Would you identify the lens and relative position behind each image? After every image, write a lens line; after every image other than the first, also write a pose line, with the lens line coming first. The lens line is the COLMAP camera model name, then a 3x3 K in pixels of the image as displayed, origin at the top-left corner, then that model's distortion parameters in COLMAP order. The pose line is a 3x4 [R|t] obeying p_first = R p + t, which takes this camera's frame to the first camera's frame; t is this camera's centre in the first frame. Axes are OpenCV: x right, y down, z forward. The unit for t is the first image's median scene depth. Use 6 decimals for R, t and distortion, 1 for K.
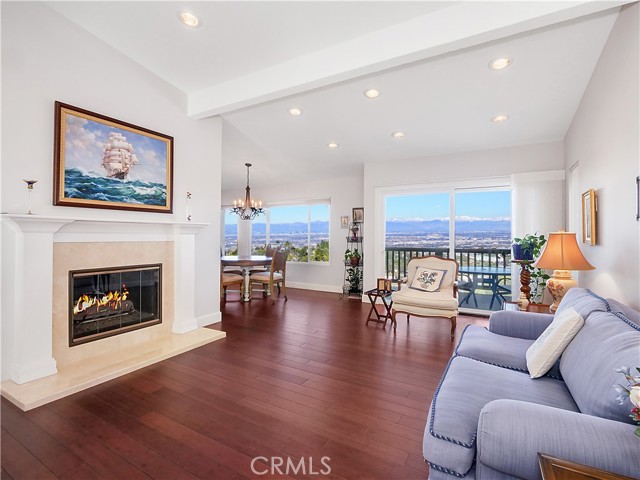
lens RADIAL K [[309.2, 0, 318.1], [0, 309.2, 234.1], [0, 0, 1]] dist [-0.016988, -0.000543]
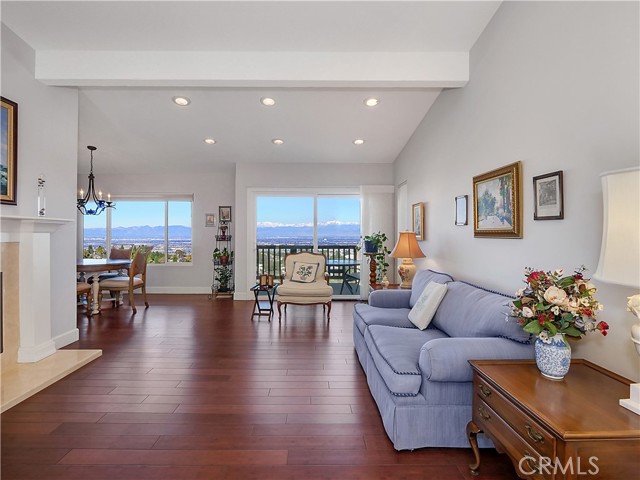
lens RADIAL K [[309.2, 0, 317.7], [0, 309.2, 237.0], [0, 0, 1]] dist [-0.016988, -0.000543]
pose [[0.860539, -0.005836, 0.509351, -0.167099], [-0.001252, 0.999907, 0.013571, -0.000433], [-0.509383, -0.012316, 0.860452, -0.009900]]
